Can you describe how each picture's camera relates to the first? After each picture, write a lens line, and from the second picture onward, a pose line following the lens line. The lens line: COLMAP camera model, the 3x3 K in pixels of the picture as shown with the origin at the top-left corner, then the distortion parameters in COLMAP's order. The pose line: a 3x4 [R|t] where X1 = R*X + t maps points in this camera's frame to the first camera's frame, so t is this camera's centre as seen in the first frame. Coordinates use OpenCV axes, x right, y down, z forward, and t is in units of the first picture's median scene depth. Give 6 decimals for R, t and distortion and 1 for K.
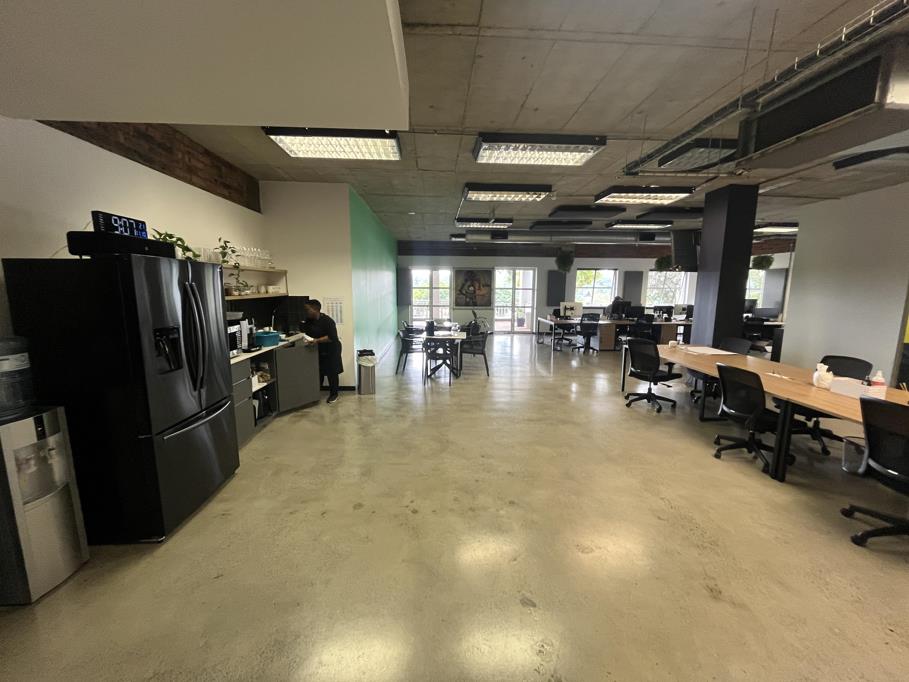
lens RADIAL K [[366.8, 0, 452.0], [0, 366.8, 341.0], [0, 0, 1]] dist [-0.006266, -0.000359]
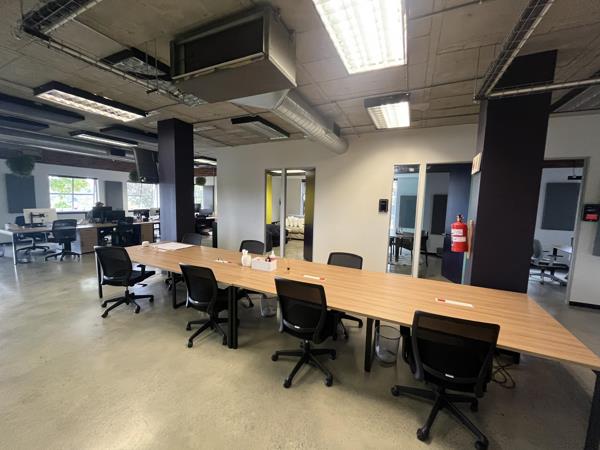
lens RADIAL K [[242.1, 0, 298.4], [0, 242.1, 225.0], [0, 0, 1]] dist [-0.006266, -0.000359]
pose [[0.474212, -0.085629, 0.876237, 0.129818], [0.106207, 0.993555, 0.039615, -0.023765], [-0.873981, 0.074277, 0.480250, 0.158694]]
